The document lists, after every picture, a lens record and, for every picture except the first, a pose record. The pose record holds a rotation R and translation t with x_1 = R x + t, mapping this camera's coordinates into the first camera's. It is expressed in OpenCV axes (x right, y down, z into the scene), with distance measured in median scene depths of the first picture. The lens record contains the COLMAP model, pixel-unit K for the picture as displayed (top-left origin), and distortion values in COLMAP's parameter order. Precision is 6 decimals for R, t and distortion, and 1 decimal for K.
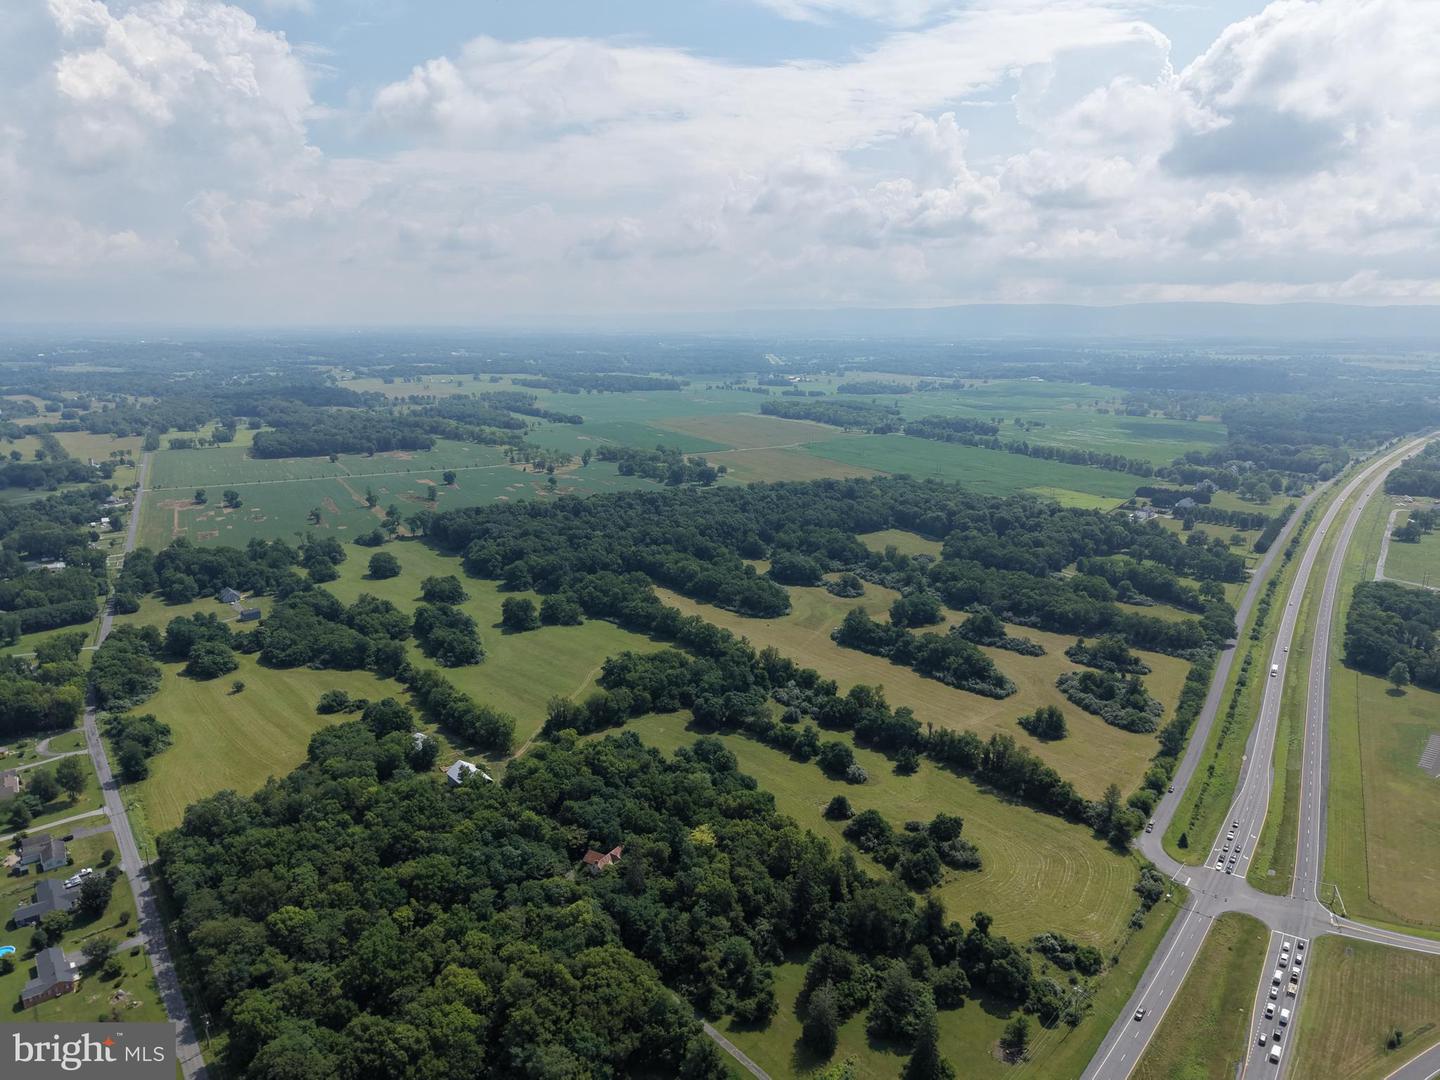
lens RADIAL K [[966.9, 0, 720.0], [0, 966.9, 540.0], [0, 0, 1]] dist [0.029653, -0.034989]
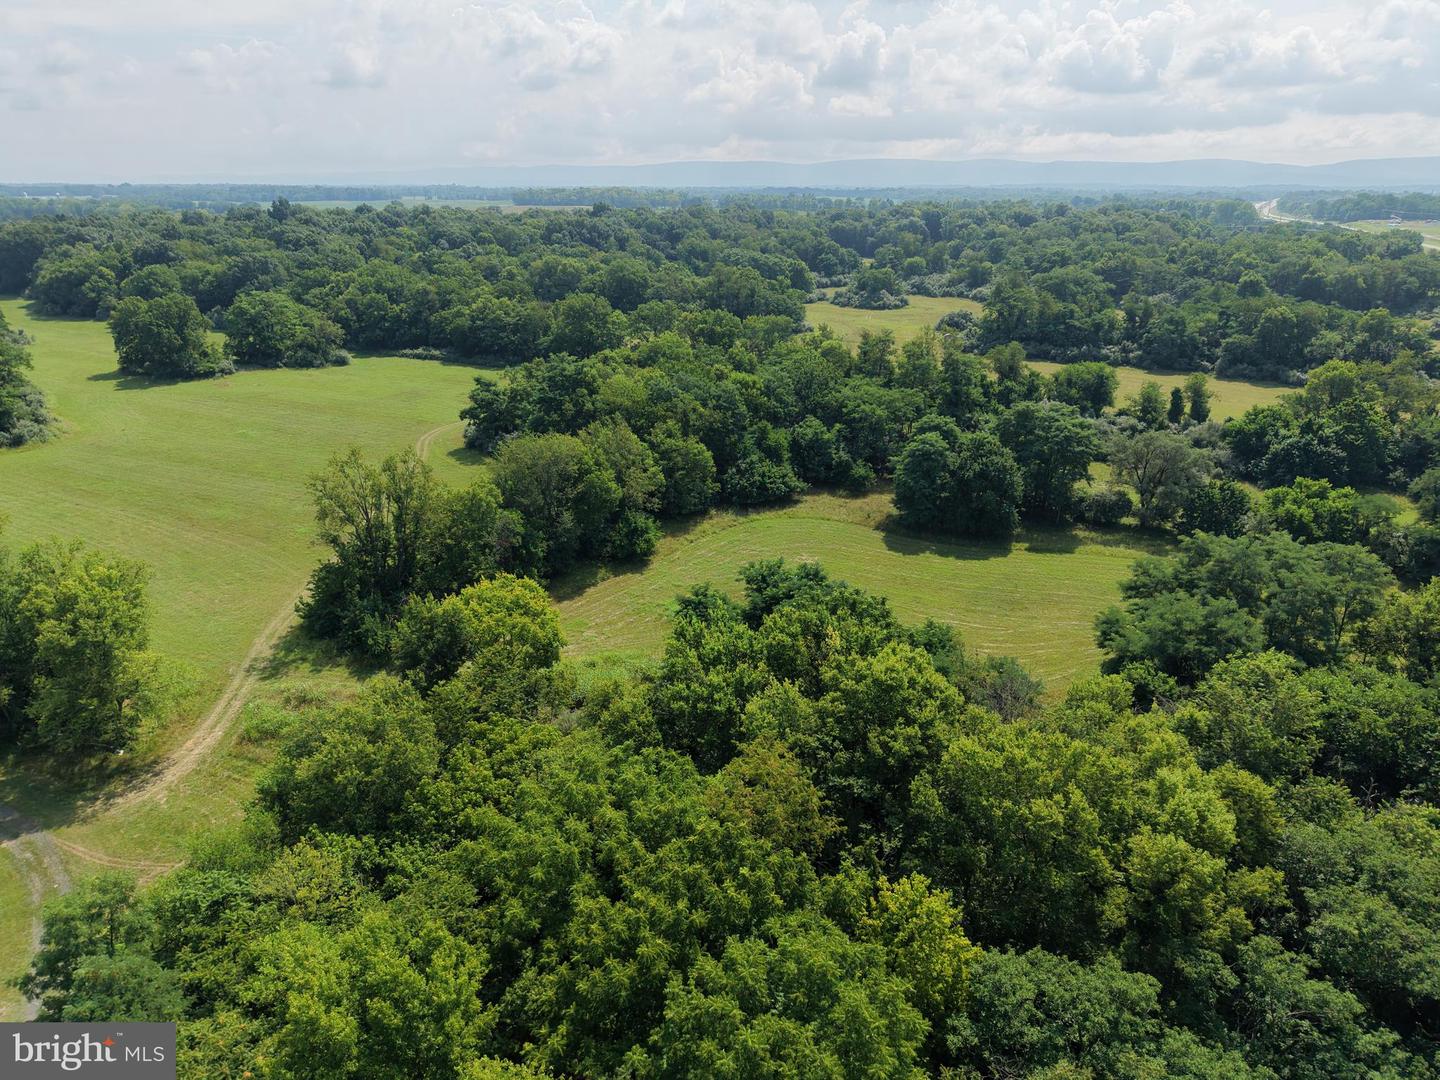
lens RADIAL K [[959.3, 0, 701.1], [0, 959.3, 542.9], [0, 0, 1]] dist [0.033926, -0.022298]
pose [[0.959465, -0.101041, 0.263092, -0.136656], [0.068380, 0.989089, 0.130487, 0.140643], [-0.273406, -0.107208, 0.955906, 0.688887]]
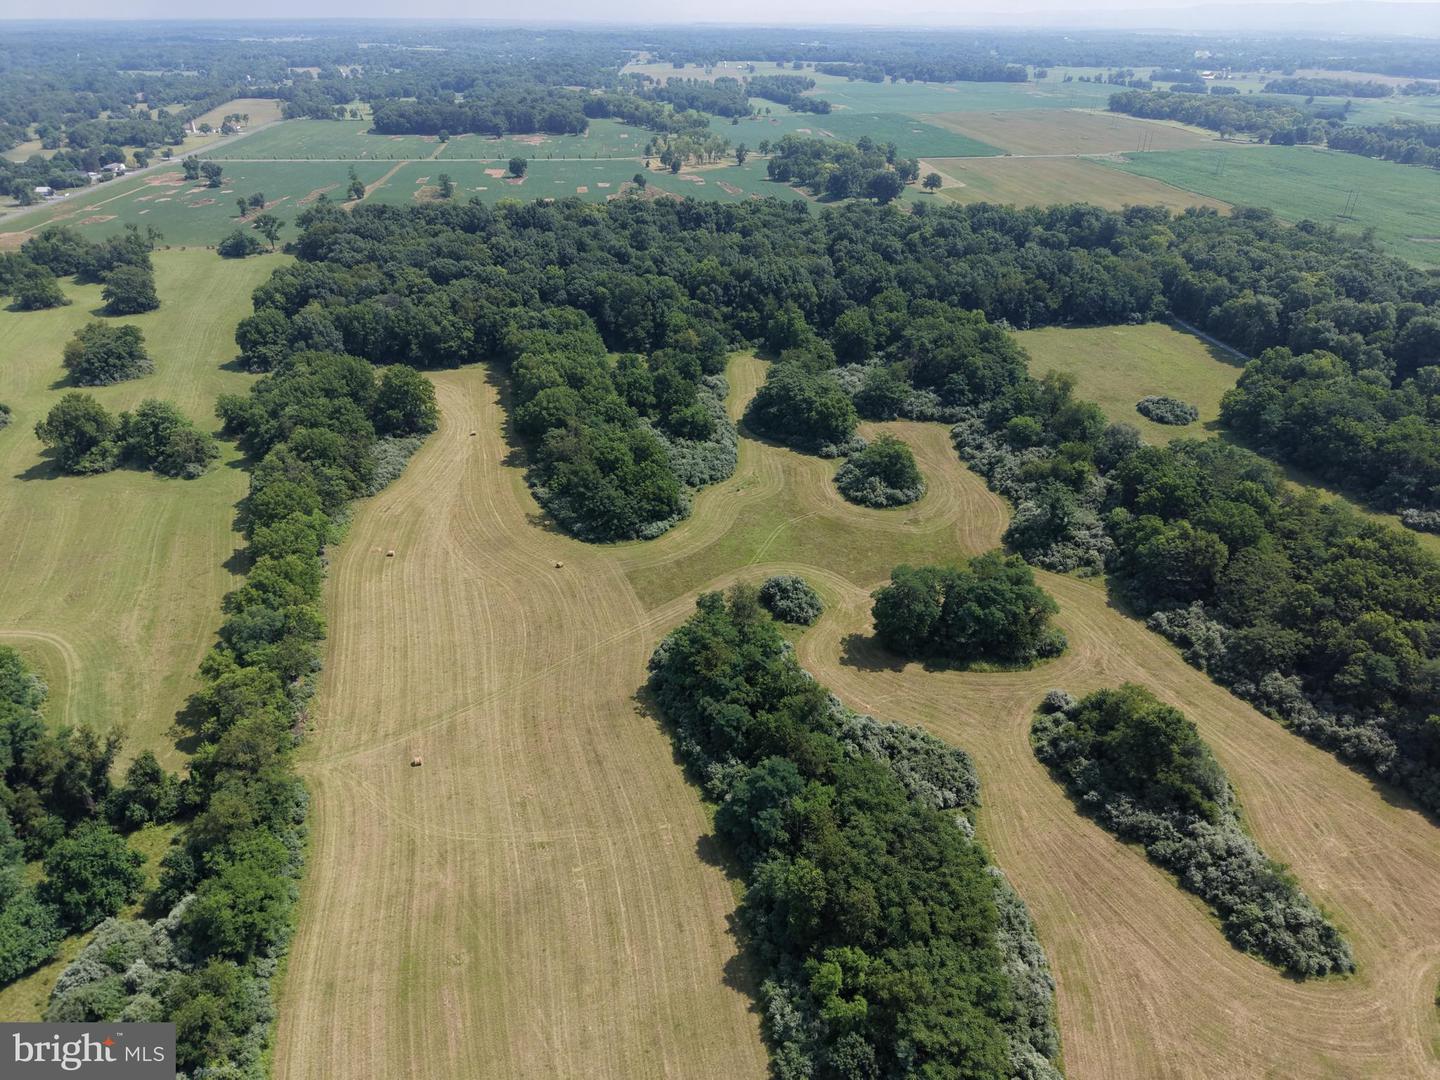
lens RADIAL K [[973.8, 0, 724.6], [0, 973.8, 513.0], [0, 0, 1]] dist [0.031021, -0.034157]
pose [[0.920275, 0.179860, -0.347482, 0.282812], [-0.092783, 0.963068, 0.252765, -0.038286], [0.380112, -0.200373, 0.902976, 0.817667]]
